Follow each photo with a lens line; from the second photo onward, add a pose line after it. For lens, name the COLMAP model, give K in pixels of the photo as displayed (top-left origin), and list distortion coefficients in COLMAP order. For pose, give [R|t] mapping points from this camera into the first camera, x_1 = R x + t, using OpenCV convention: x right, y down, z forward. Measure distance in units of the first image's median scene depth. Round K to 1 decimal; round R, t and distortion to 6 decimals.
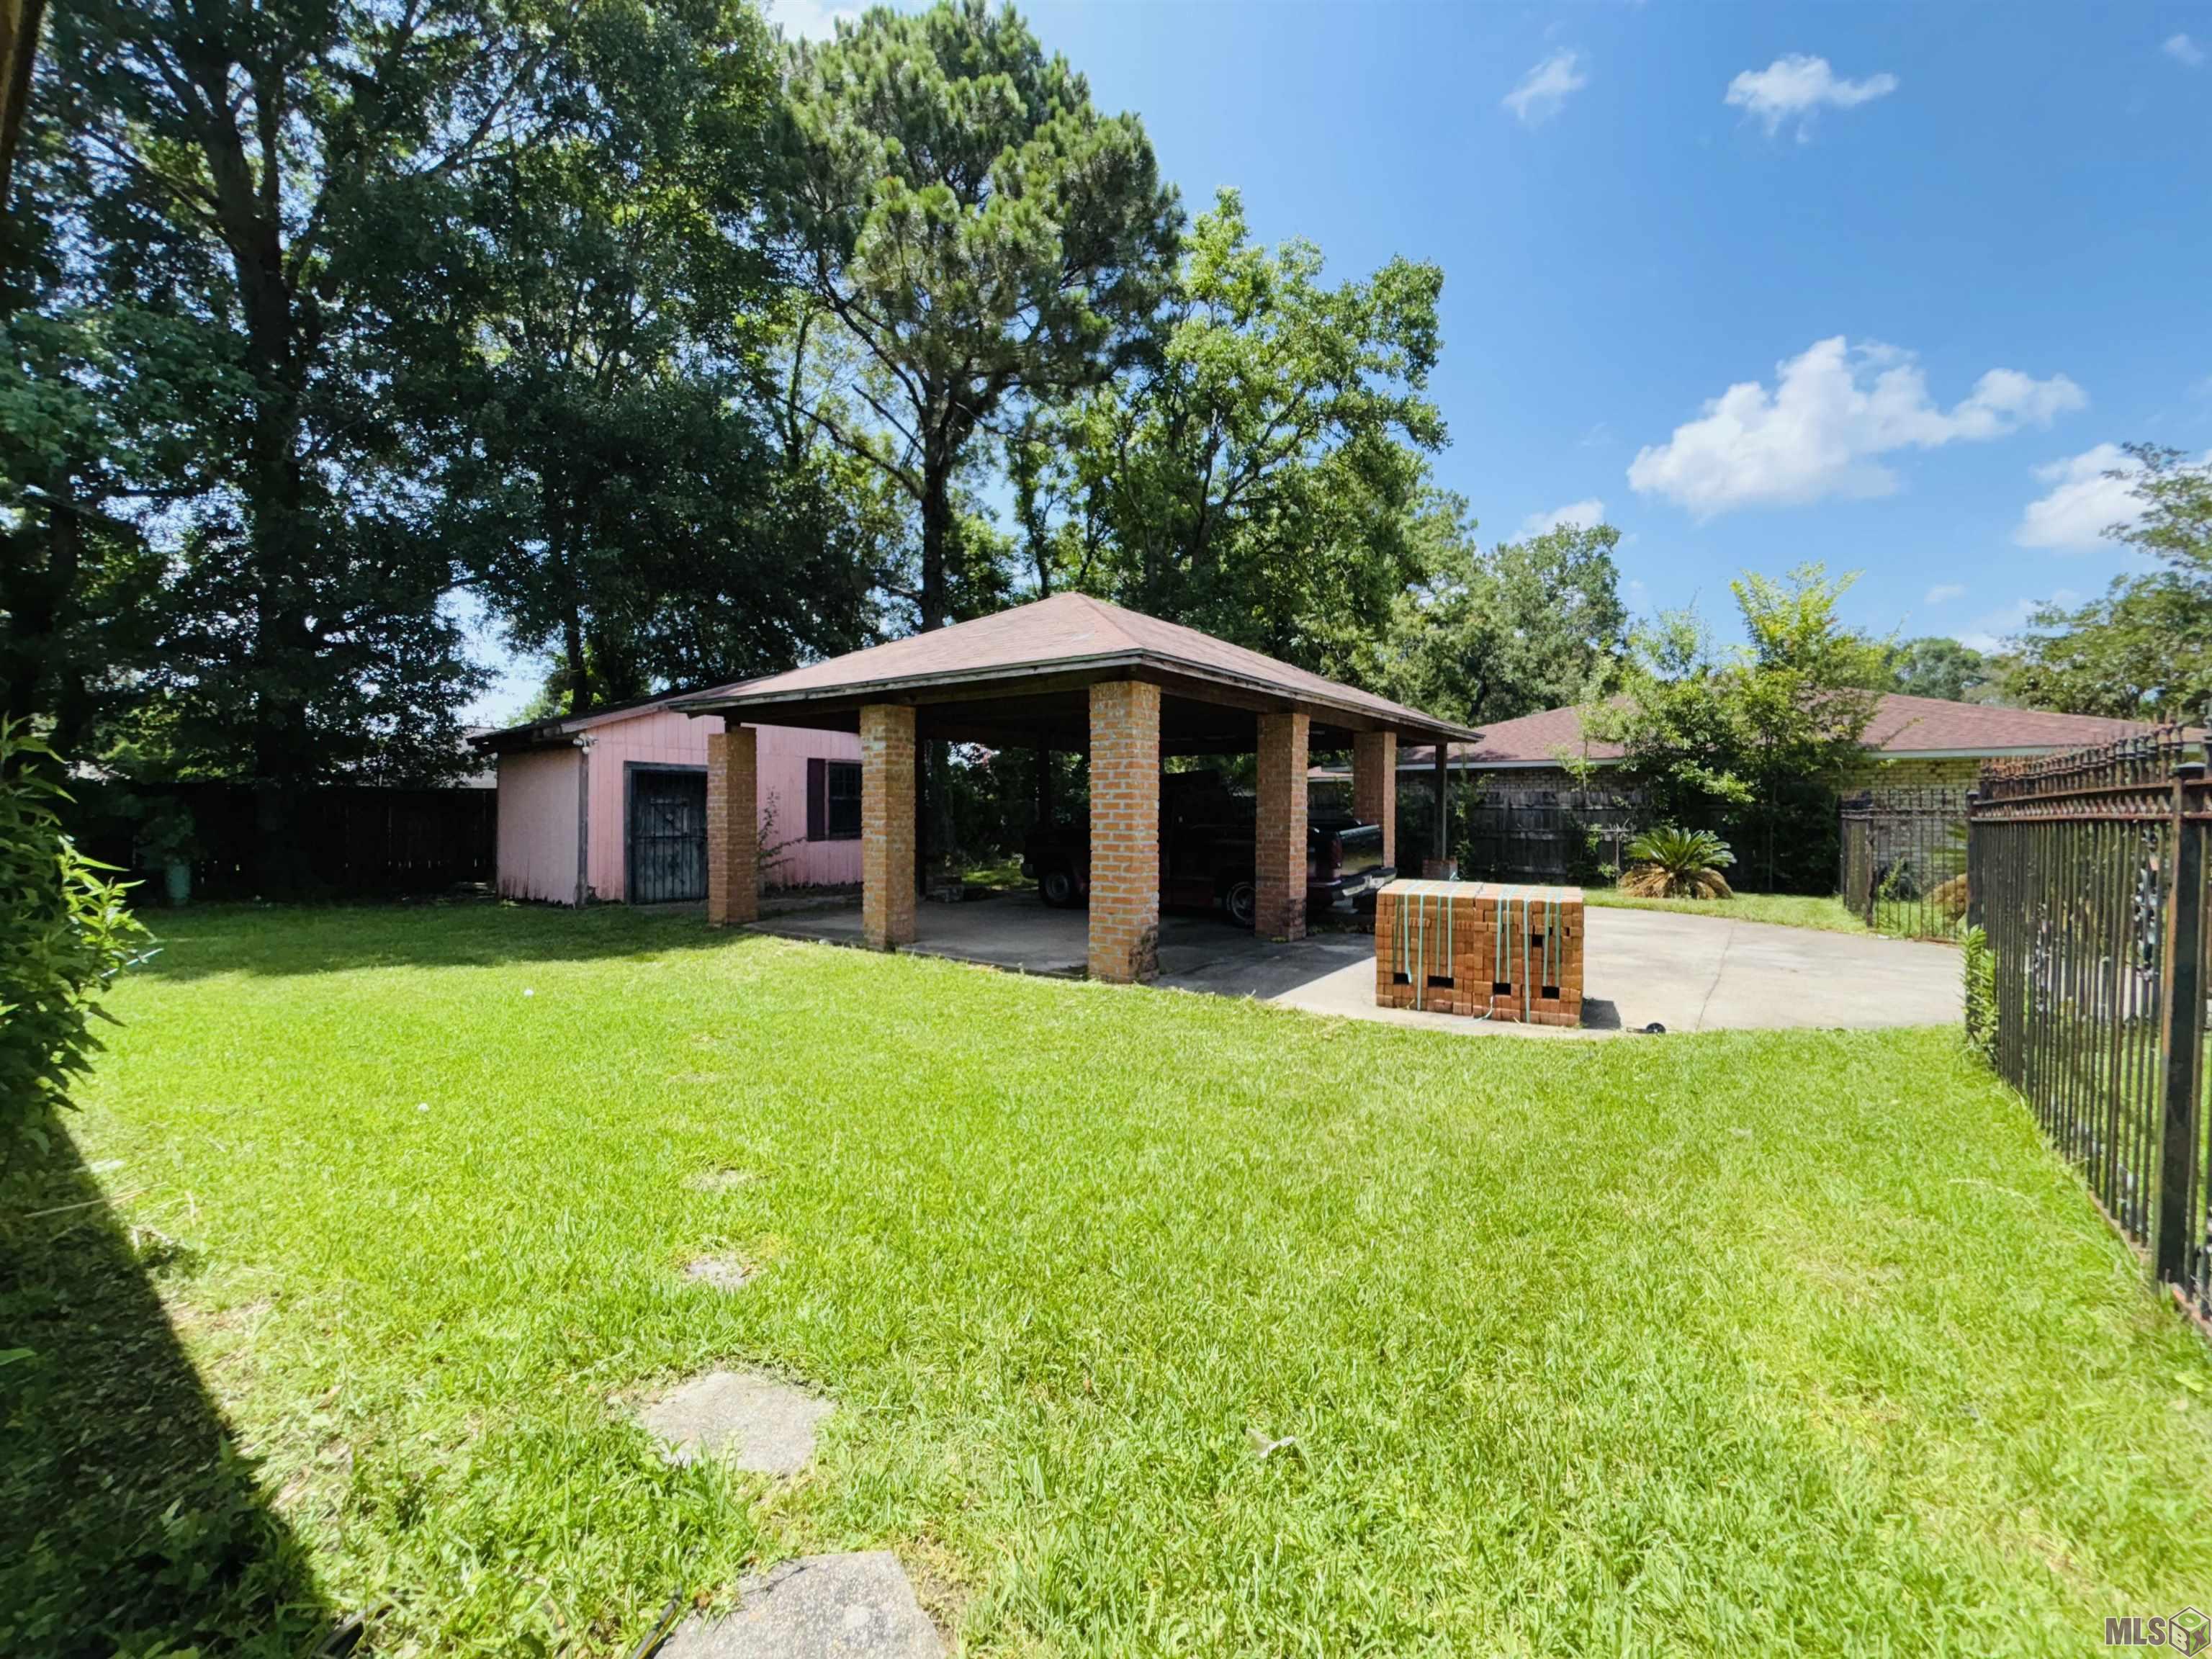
lens RADIAL K [[894.7, 0, 1101.8], [0, 894.7, 831.4], [0, 0, 1]] dist [0.001710, -0.000867]
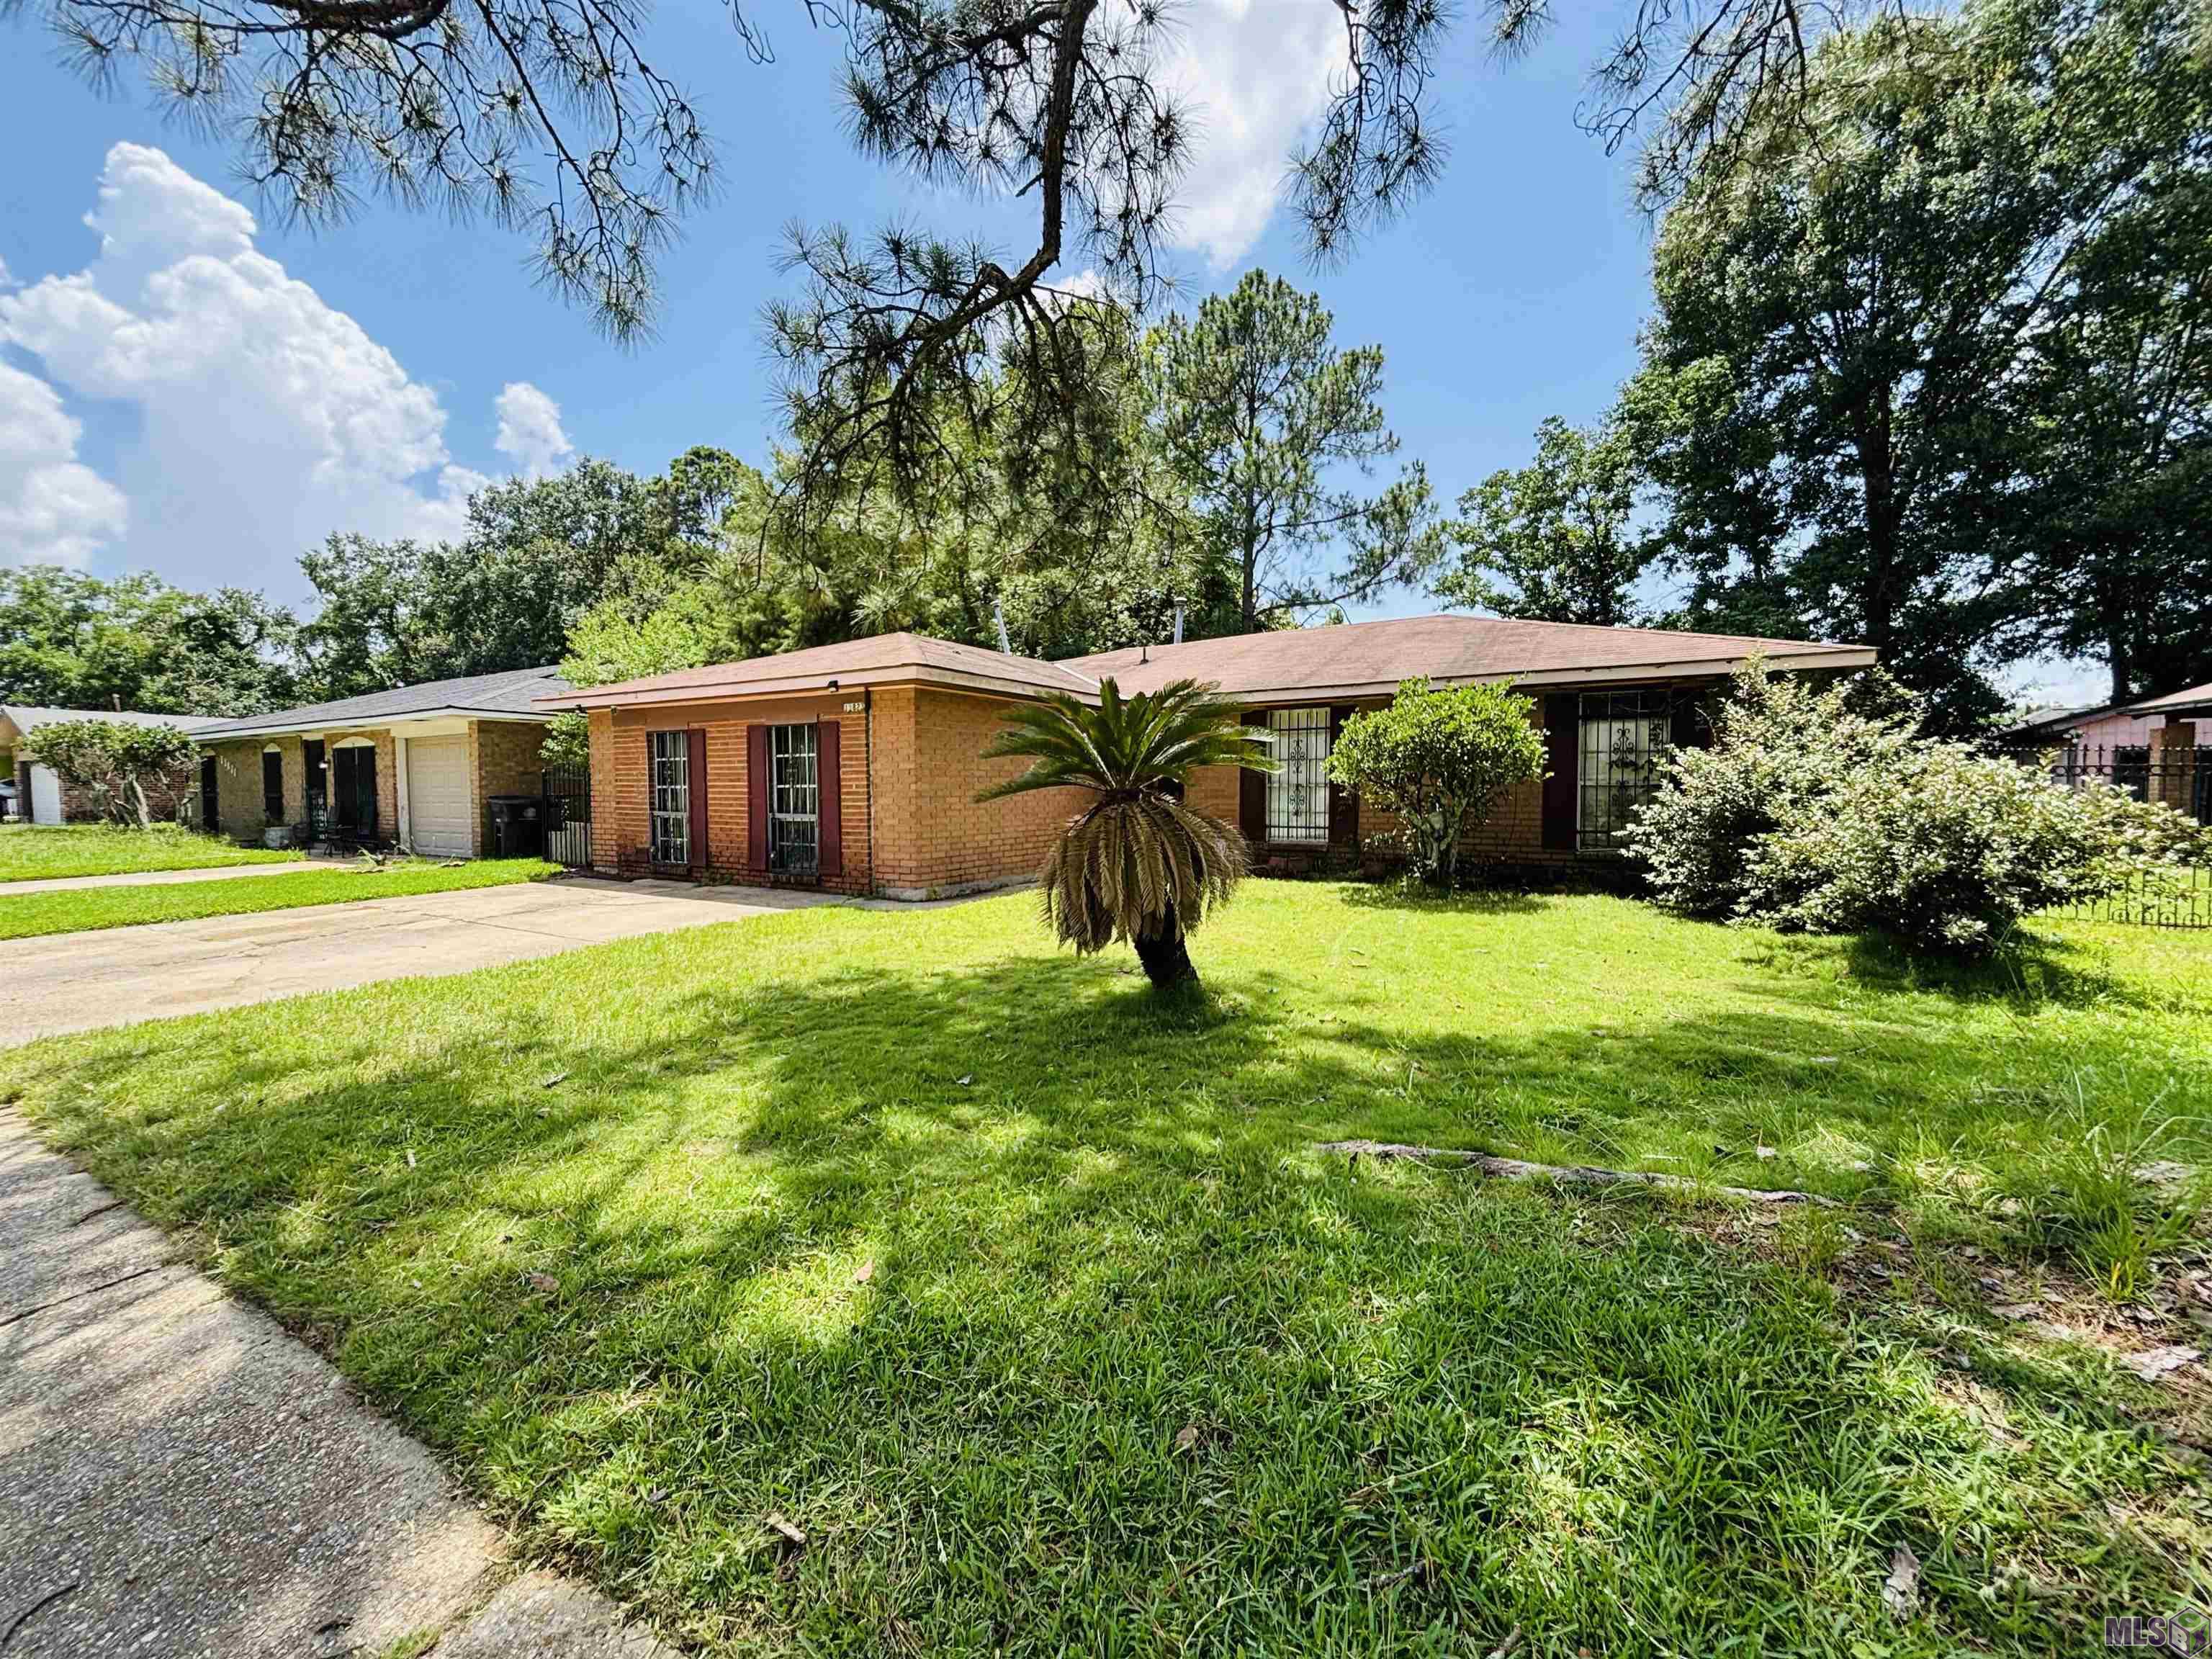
lens RADIAL K [[903.3, 0, 1100.0], [0, 903.3, 817.8], [0, 0, 1]] dist [0.001758, 0.000161]
pose [[0.100733, 0.028768, -0.994497, 0.560734], [-0.022892, 0.999384, 0.026591, 0.022625], [0.994650, 0.020087, 0.101330, -0.548507]]
